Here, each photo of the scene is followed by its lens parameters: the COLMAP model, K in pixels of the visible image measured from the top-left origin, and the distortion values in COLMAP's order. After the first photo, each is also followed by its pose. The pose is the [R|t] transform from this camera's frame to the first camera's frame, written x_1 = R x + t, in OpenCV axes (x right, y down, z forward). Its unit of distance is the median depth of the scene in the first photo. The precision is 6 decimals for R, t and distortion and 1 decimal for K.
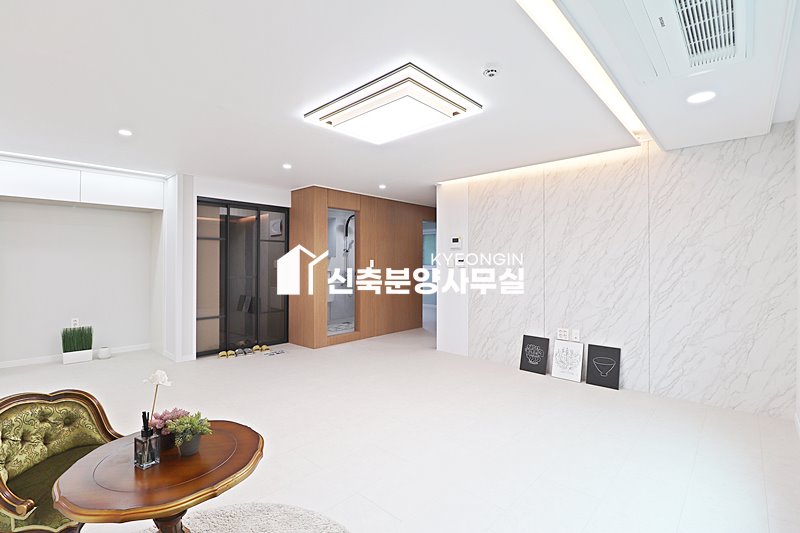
lens RADIAL K [[370.1, 0, 402.6], [0, 370.1, 257.7], [0, 0, 1]] dist [0.001482, -0.014760]
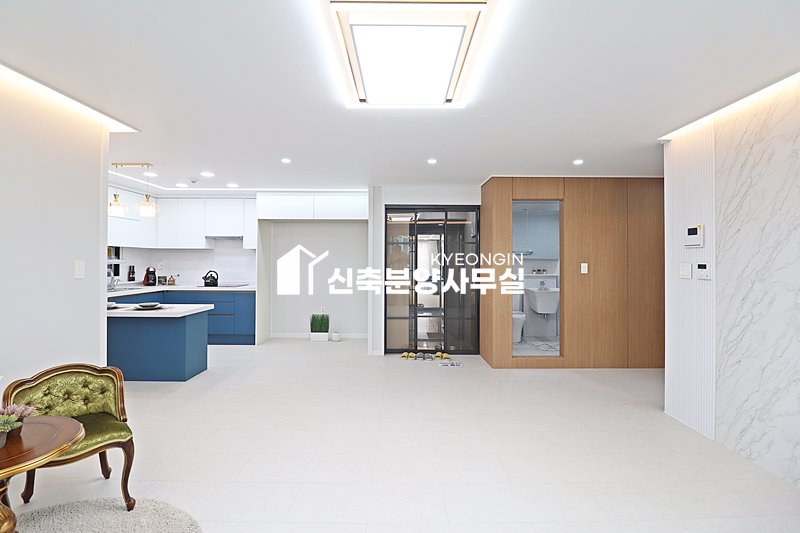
lens RADIAL K [[370.1, 0, 402.6], [0, 370.1, 257.7], [0, 0, 1]] dist [0.001482, -0.014760]
pose [[0.679728, -0.005109, -0.733446, 0.267477], [0.007054, 0.999975, -0.000428, -0.009792], [0.733430, -0.004883, 0.679747, 0.294758]]
